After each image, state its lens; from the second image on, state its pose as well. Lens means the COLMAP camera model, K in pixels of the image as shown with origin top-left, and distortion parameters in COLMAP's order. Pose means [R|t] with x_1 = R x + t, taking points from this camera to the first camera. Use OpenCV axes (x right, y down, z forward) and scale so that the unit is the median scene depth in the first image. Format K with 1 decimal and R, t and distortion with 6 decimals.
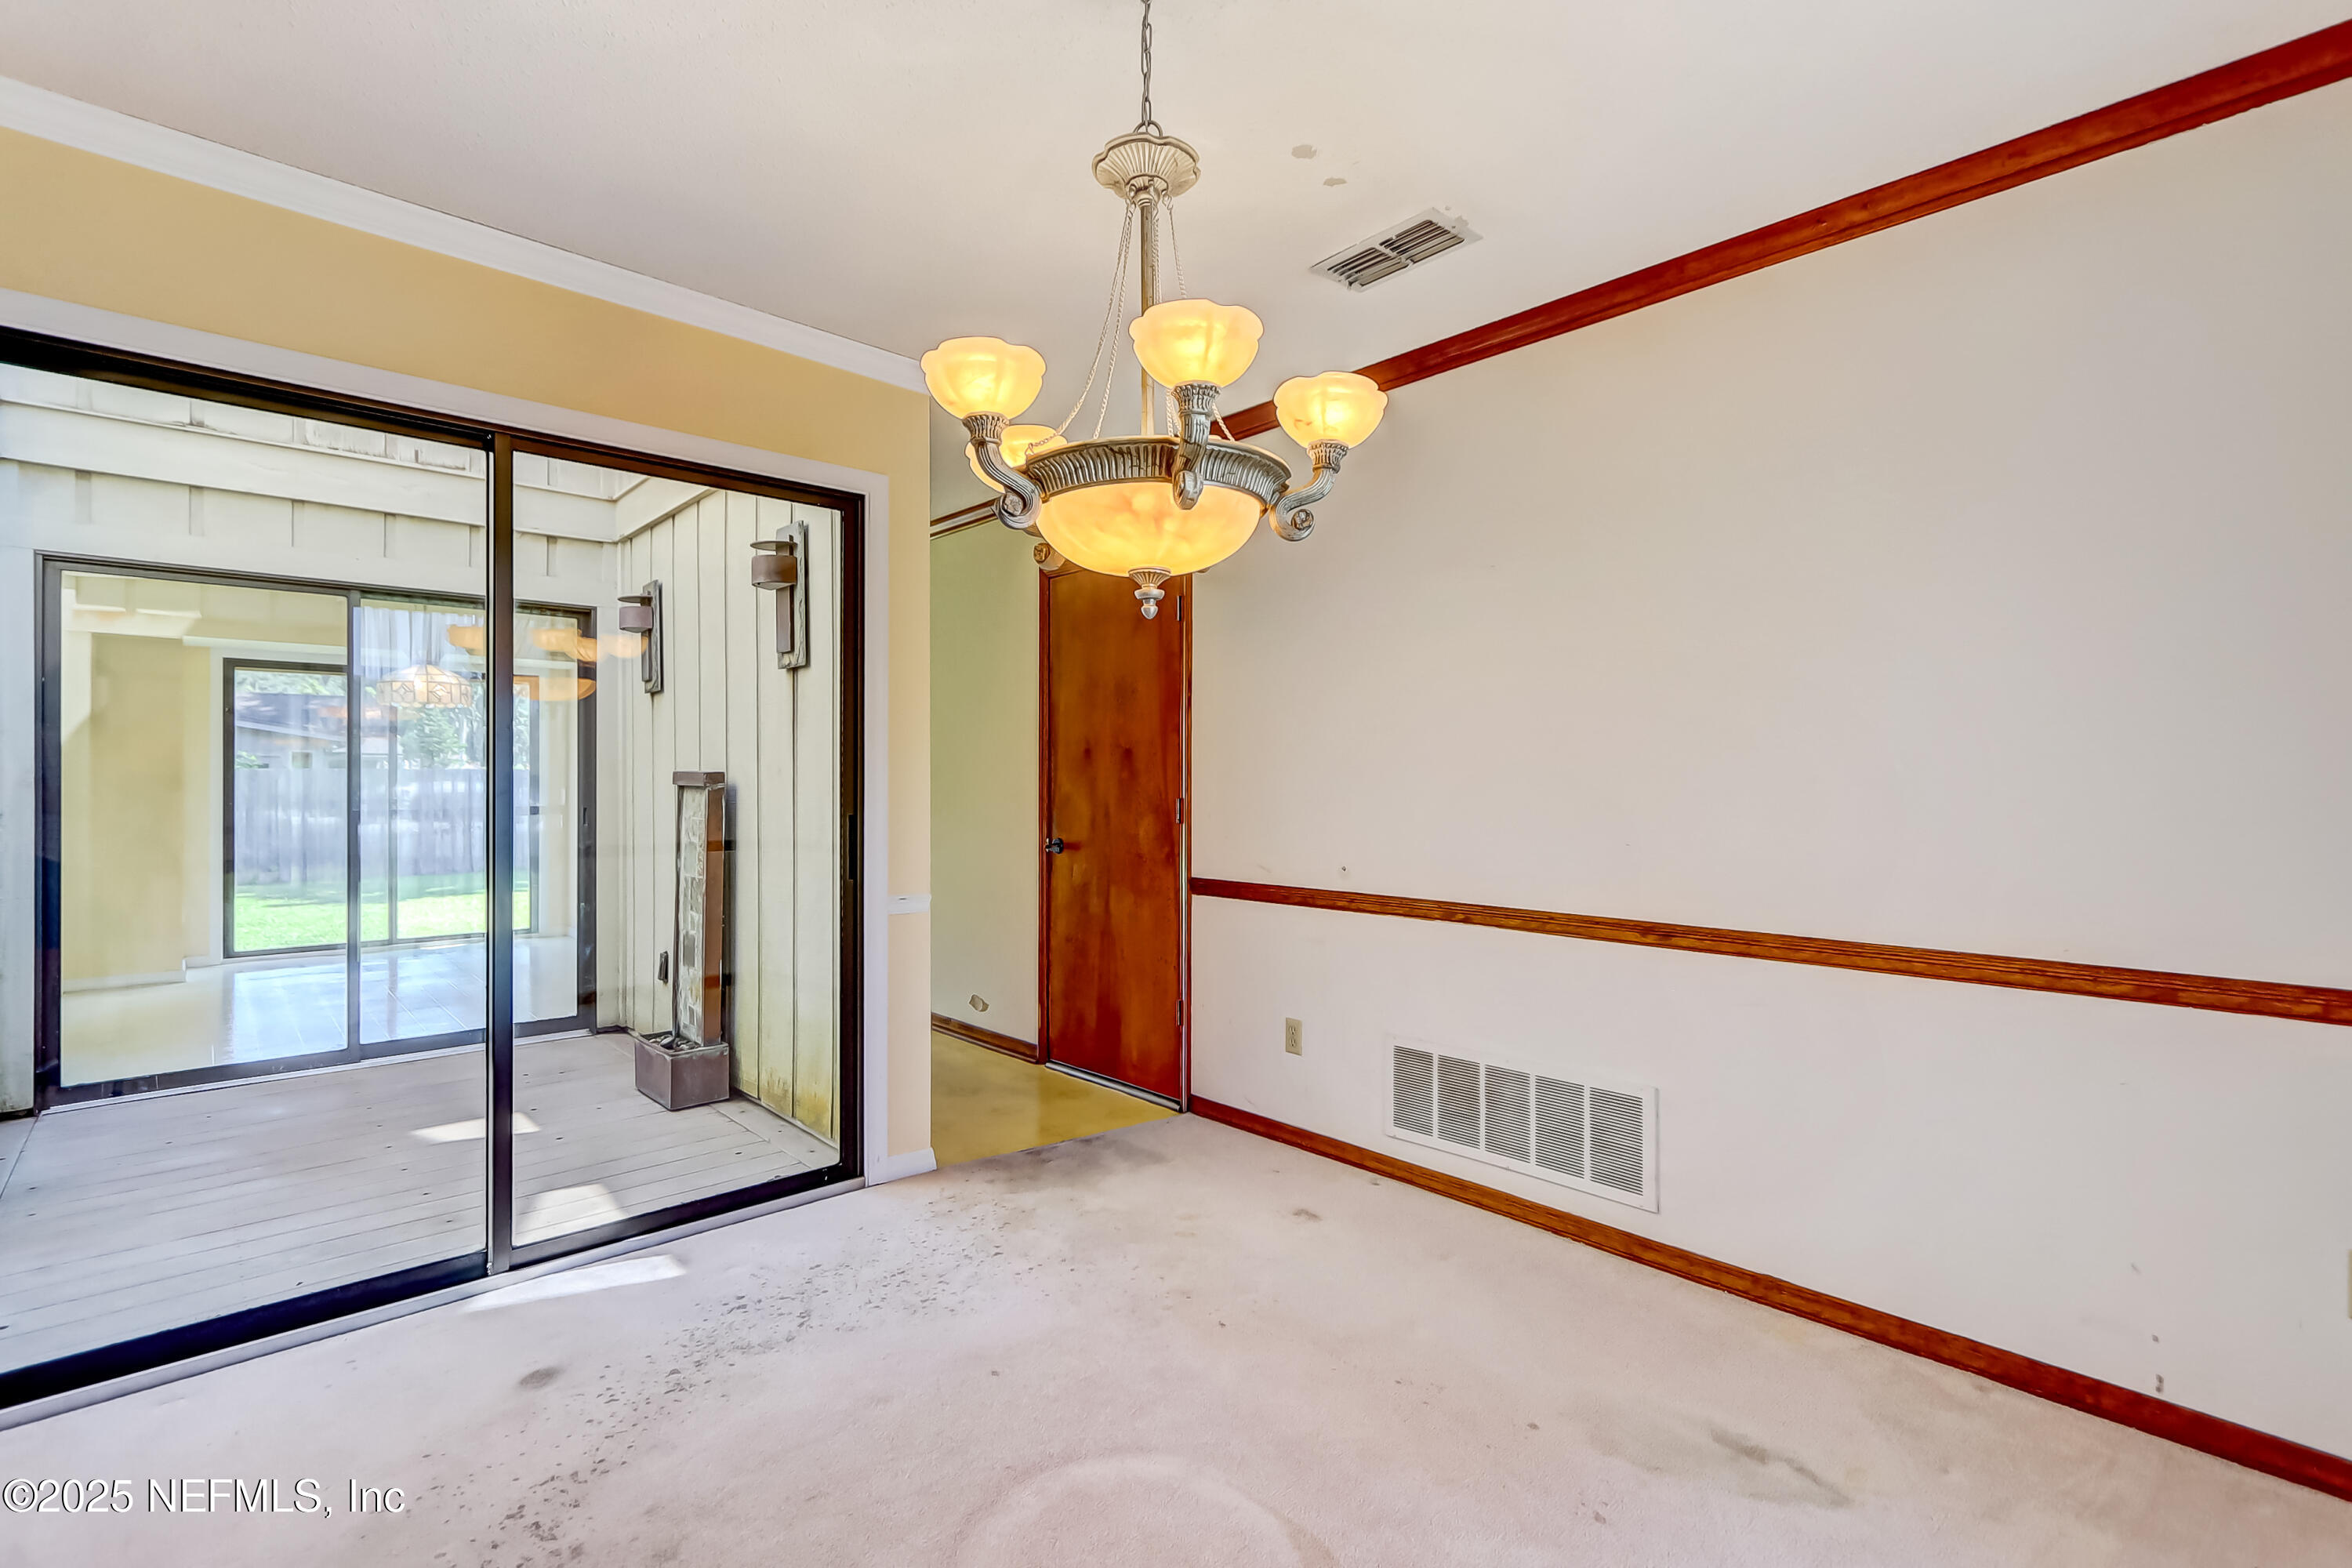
lens RADIAL K [[1082.5, 0, 1168.6], [0, 1082.5, 781.0], [0, 0, 1]] dist [0.000241, 0.000324]
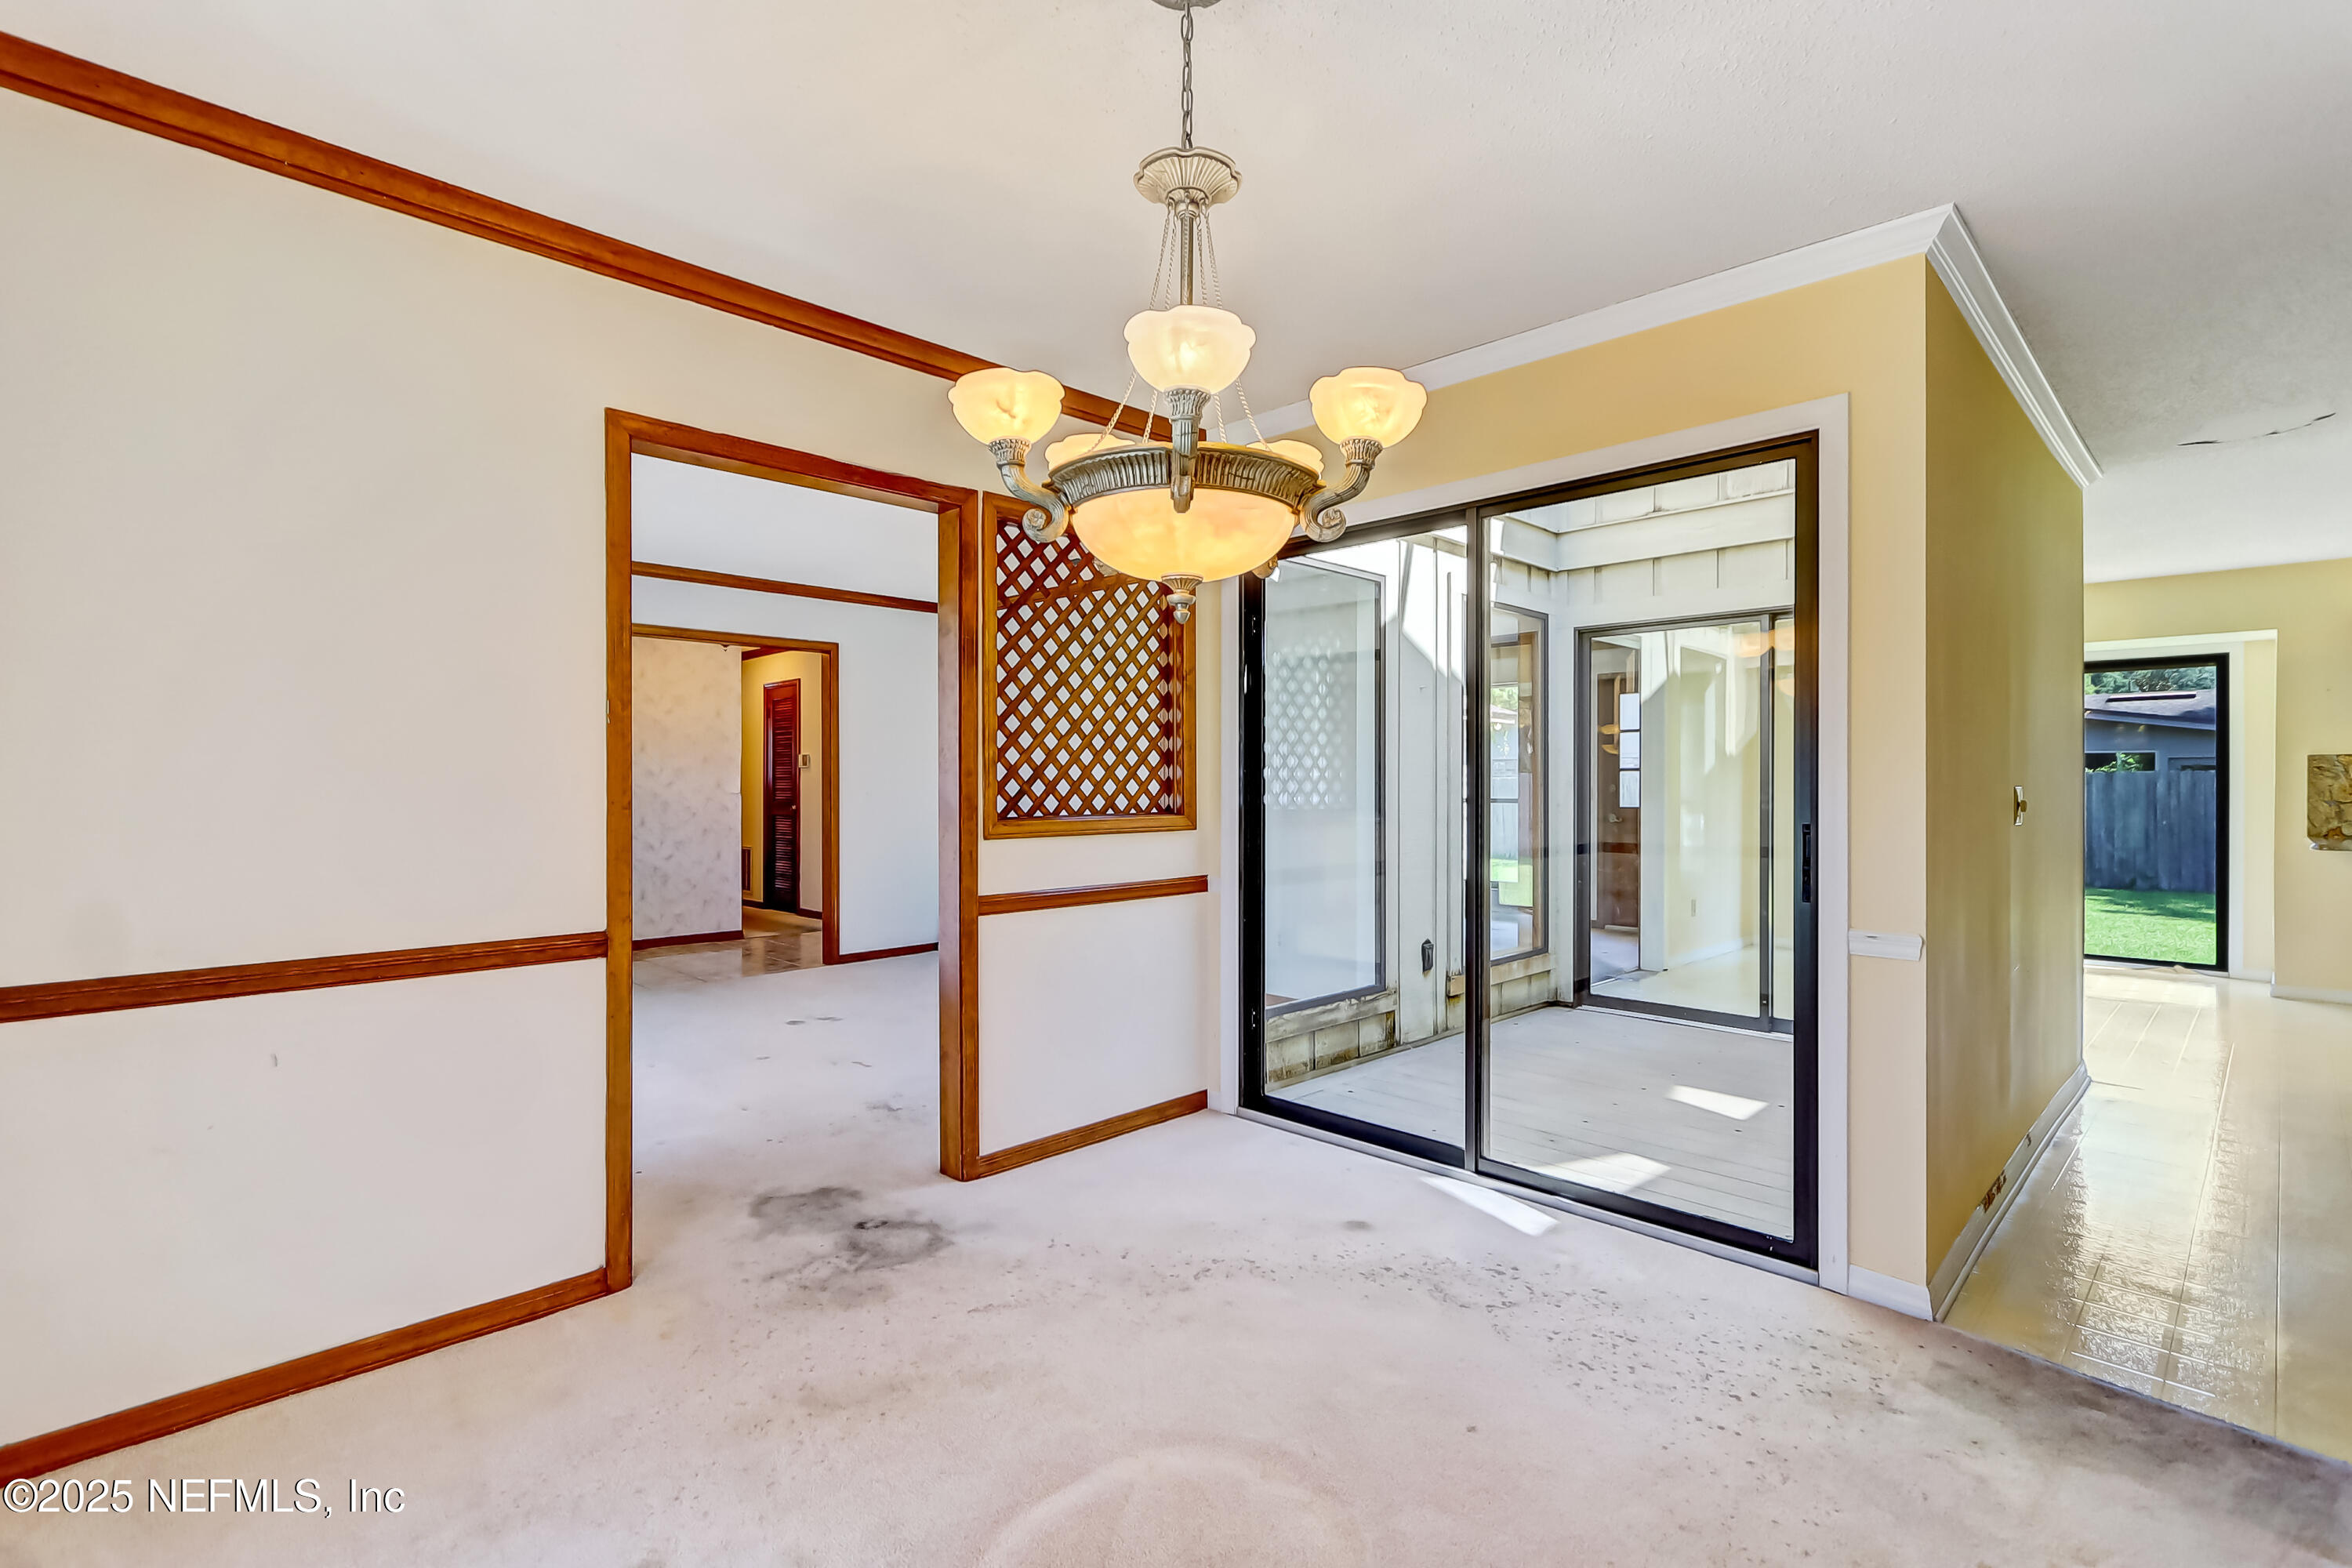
lens RADIAL K [[1082.5, 0, 1168.6], [0, 1082.5, 781.0], [0, 0, 1]] dist [0.000241, 0.000324]
pose [[0.028917, -0.002118, -0.999580, 0.529392], [-0.000645, 0.999998, -0.002138, 0.000783], [0.999582, 0.000707, 0.028915, 0.507057]]
